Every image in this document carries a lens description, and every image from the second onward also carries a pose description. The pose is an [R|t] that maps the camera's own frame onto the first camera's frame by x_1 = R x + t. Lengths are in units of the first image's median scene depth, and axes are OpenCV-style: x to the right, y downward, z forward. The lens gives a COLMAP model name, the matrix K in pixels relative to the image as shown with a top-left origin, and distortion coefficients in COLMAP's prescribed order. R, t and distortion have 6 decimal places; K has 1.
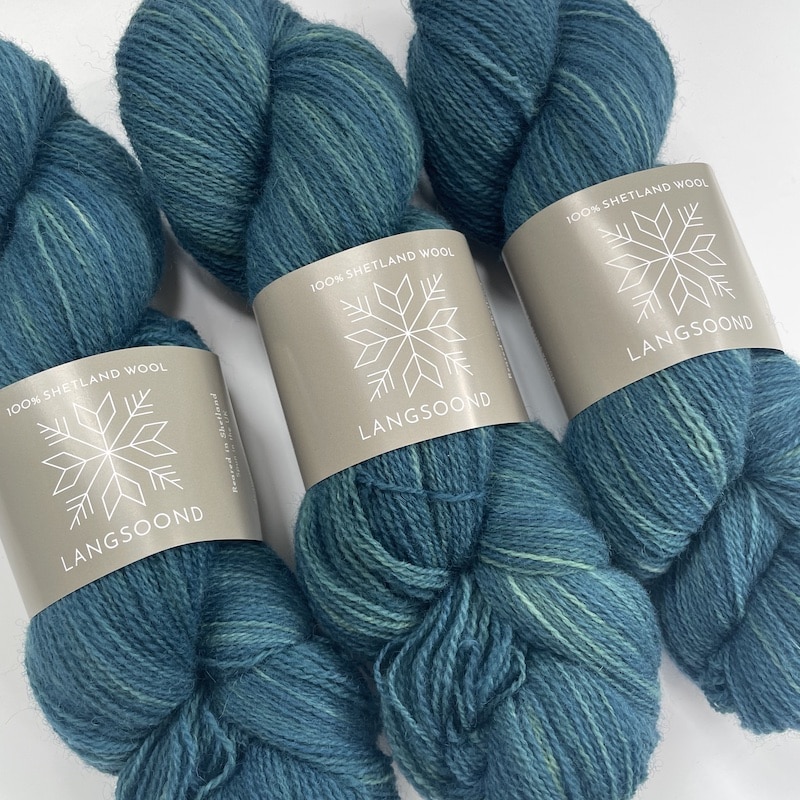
lens RADIAL K [[795.8, 0, 388.7], [0, 795.8, 400.0], [0, 0, 1]] dist [0.048780, -0.096491]
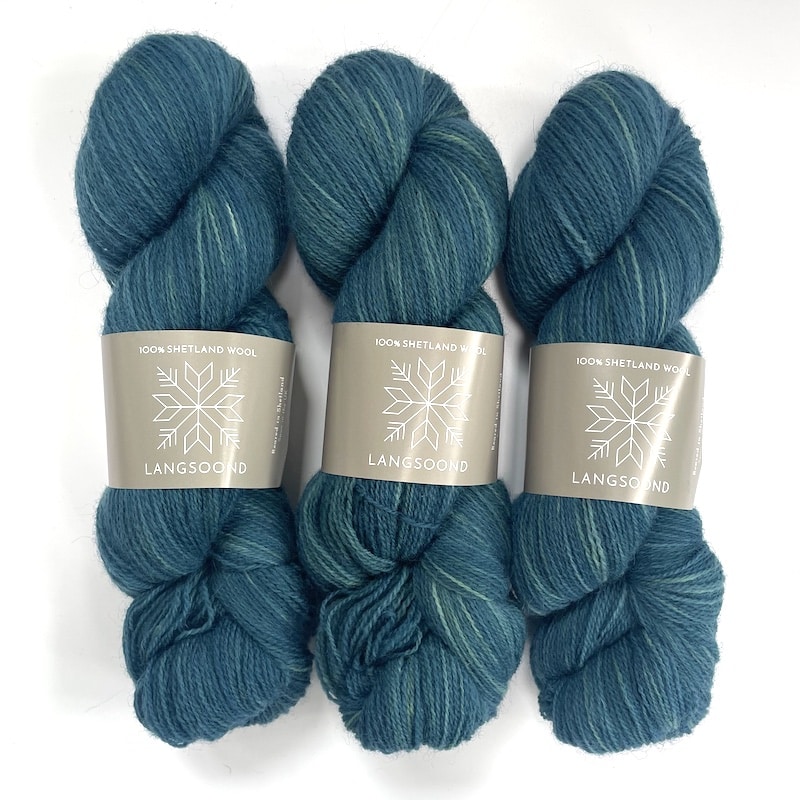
lens RADIAL K [[834.1, 0, 397.5], [0, 834.1, 410.7], [0, 0, 1]] dist [0.069607, -0.141118]
pose [[0.929425, 0.368927, -0.007939, -0.008785], [-0.359712, 0.910591, 0.203549, -0.332420], [0.082324, -0.186328, 0.979033, -0.392727]]
